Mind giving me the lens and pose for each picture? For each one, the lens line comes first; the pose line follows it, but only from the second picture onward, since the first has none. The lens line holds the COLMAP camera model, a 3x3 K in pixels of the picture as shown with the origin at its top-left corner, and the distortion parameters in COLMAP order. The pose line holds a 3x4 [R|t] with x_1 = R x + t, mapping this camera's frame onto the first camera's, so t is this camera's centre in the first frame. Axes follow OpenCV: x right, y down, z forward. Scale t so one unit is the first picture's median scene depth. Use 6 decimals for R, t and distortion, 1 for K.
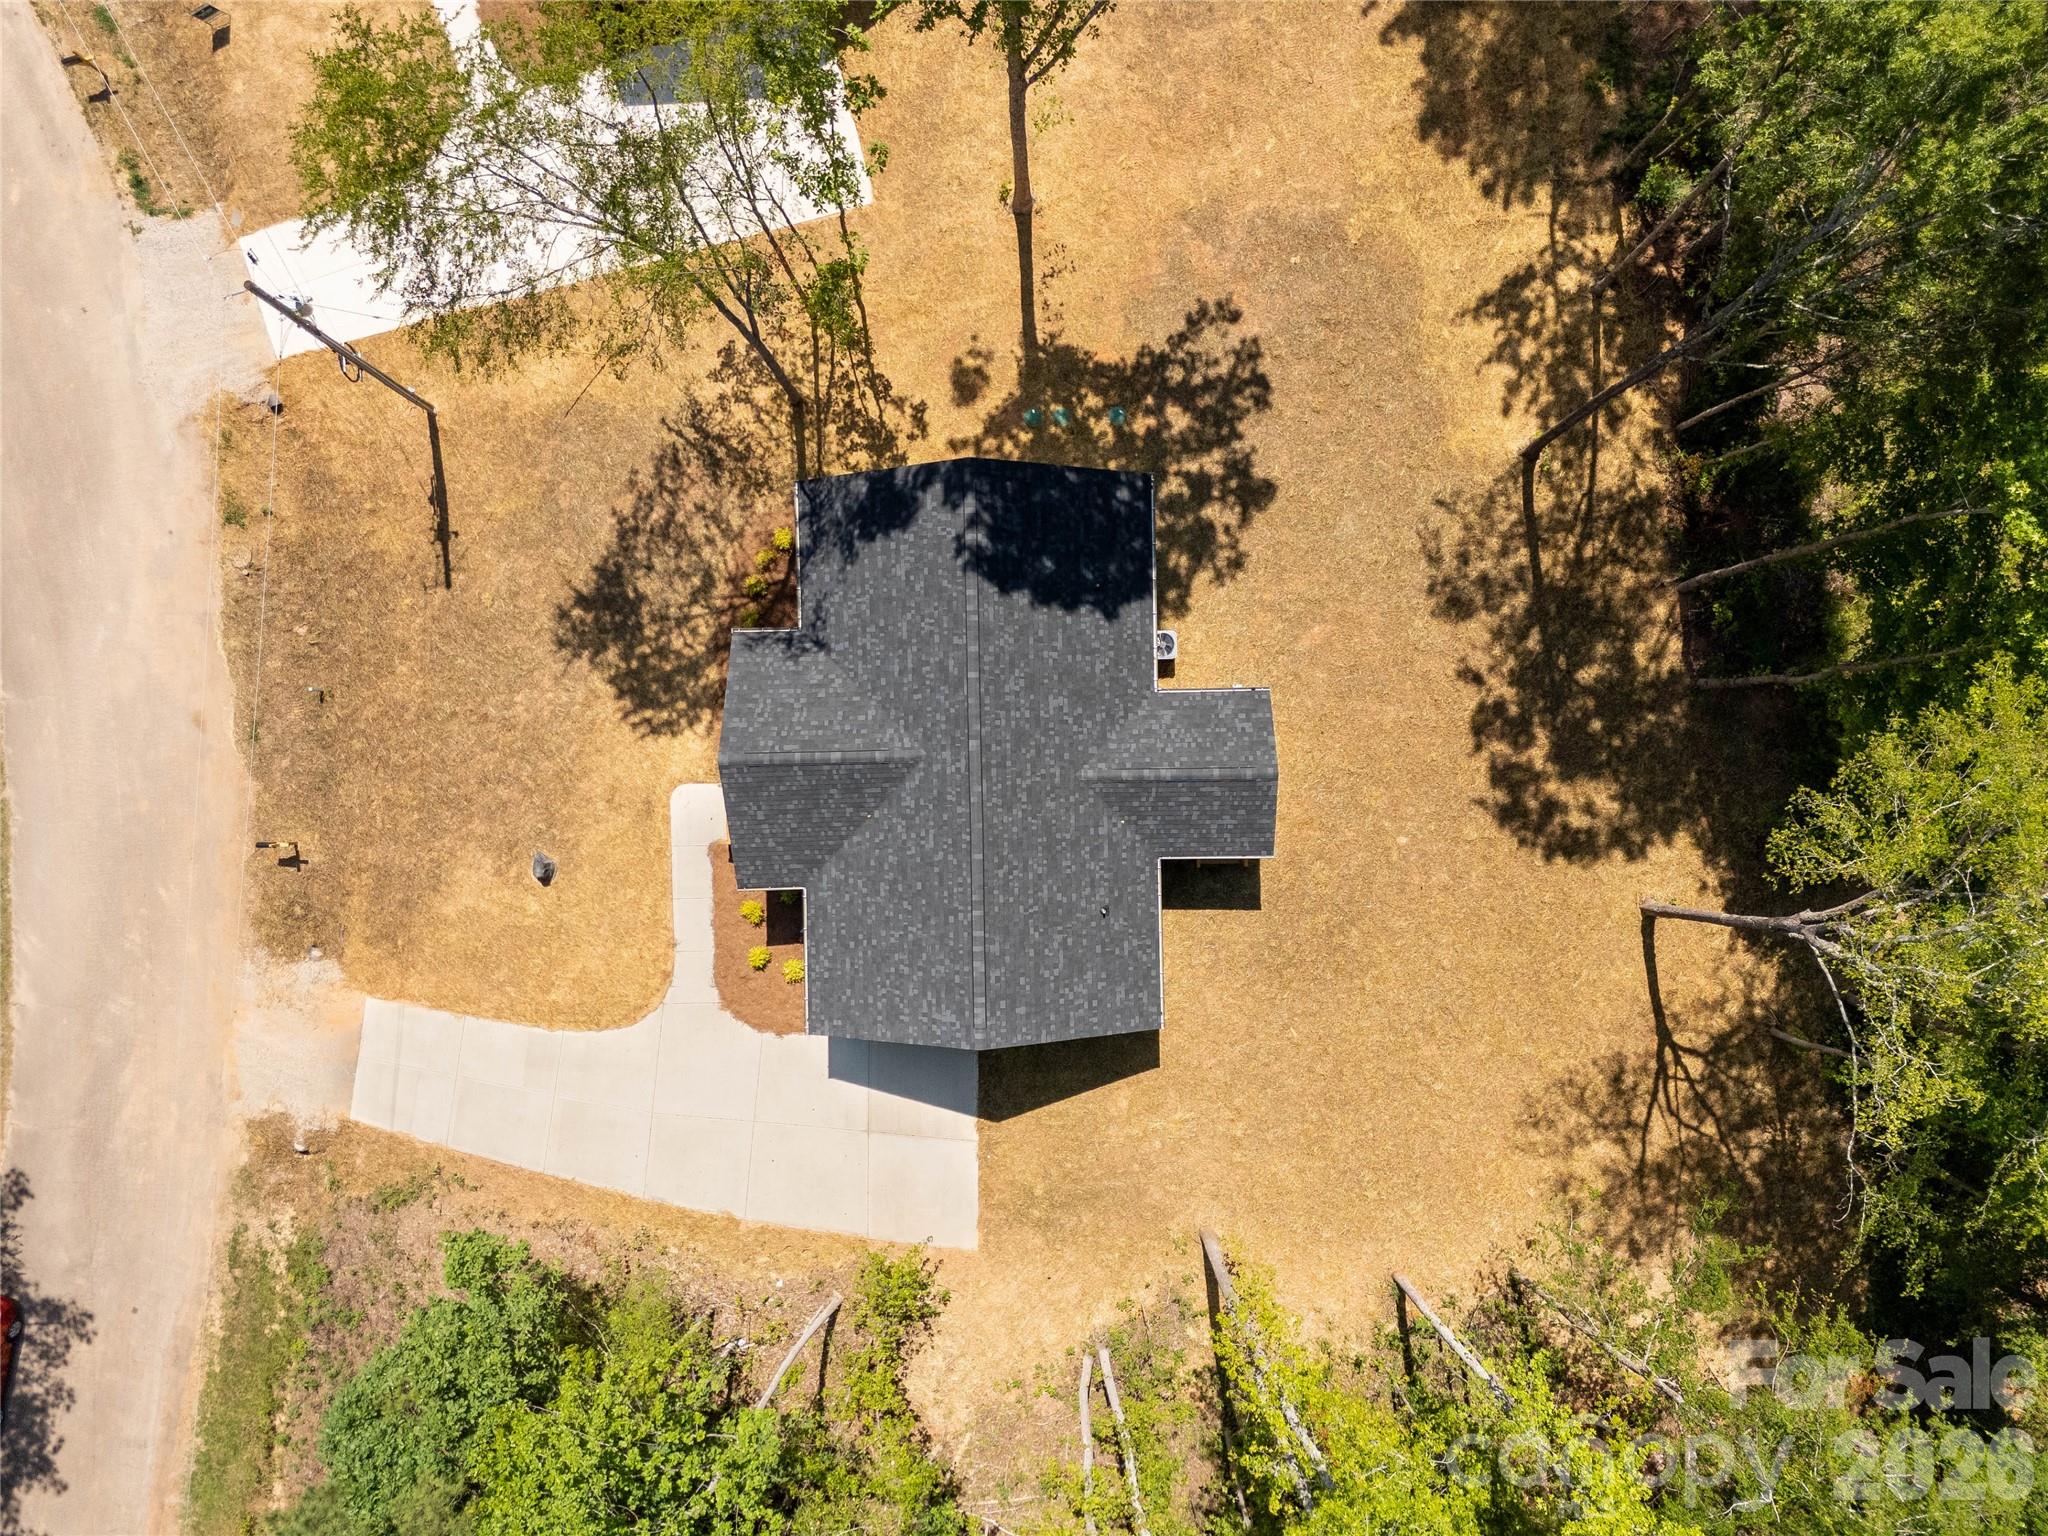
lens RADIAL K [[1491.8, 0, 1034.7], [0, 1491.8, 755.6], [0, 0, 1]] dist [0.071845, -0.064252]
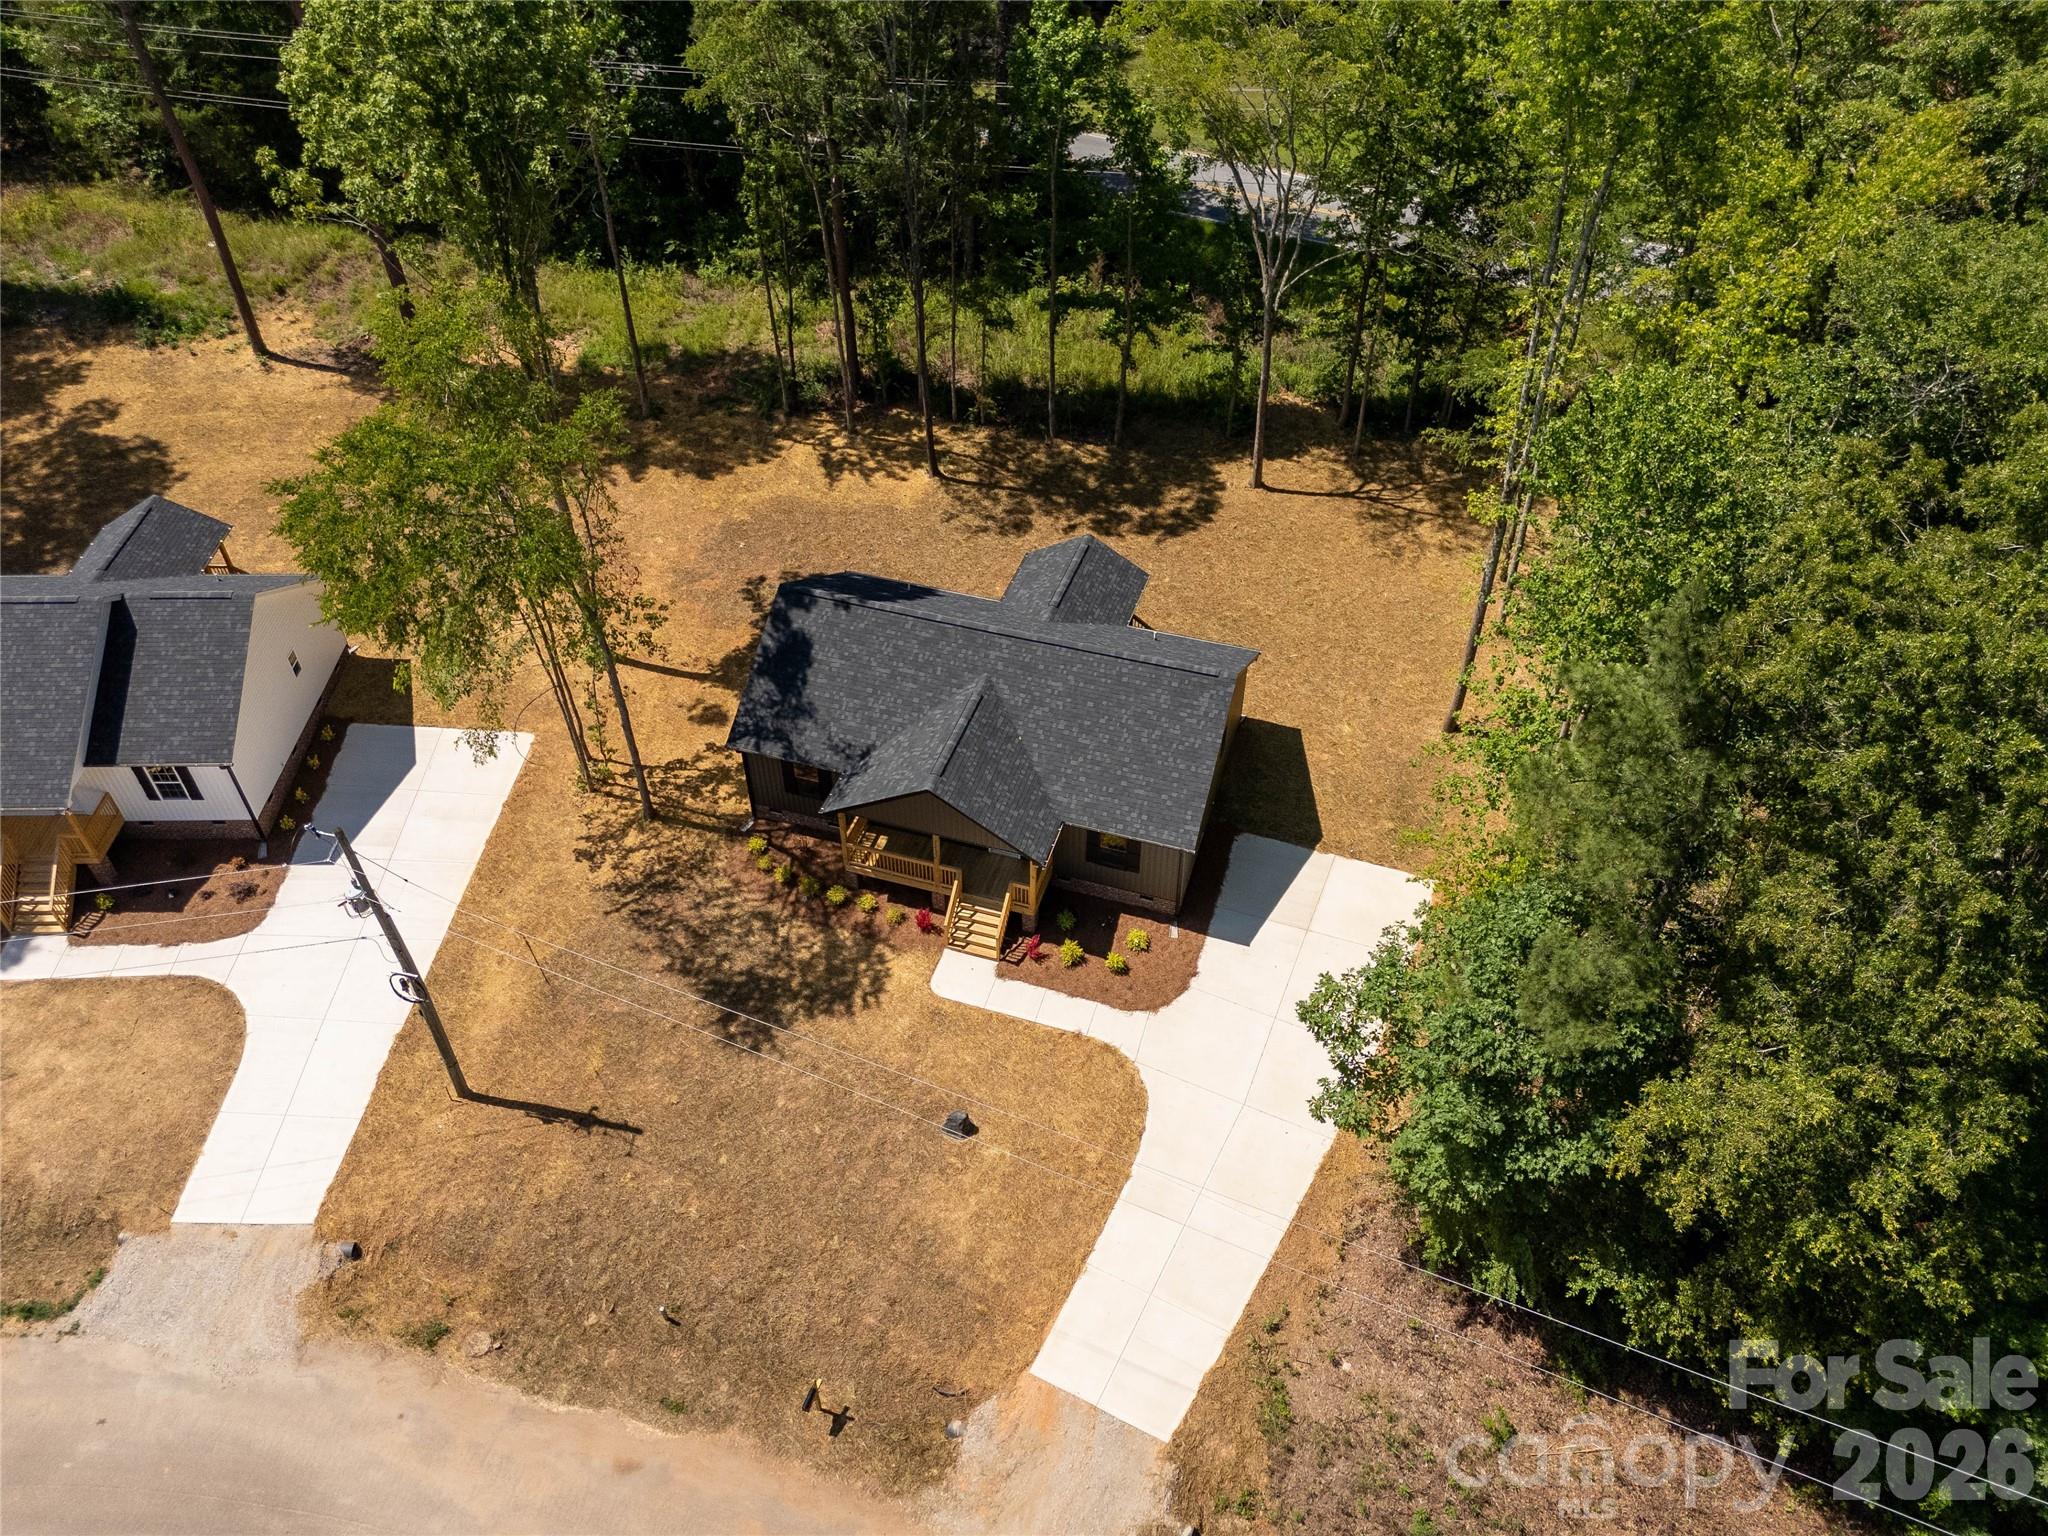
lens RADIAL K [[1491.8, 0, 1028.7], [0, 1491.8, 771.8], [0, 0, 1]] dist [0.071845, -0.064252]
pose [[0.326451, -0.644205, 0.691686, -0.822485], [0.945205, 0.219279, -0.241876, 0.294381], [0.004146, 0.732746, 0.680490, 0.213678]]
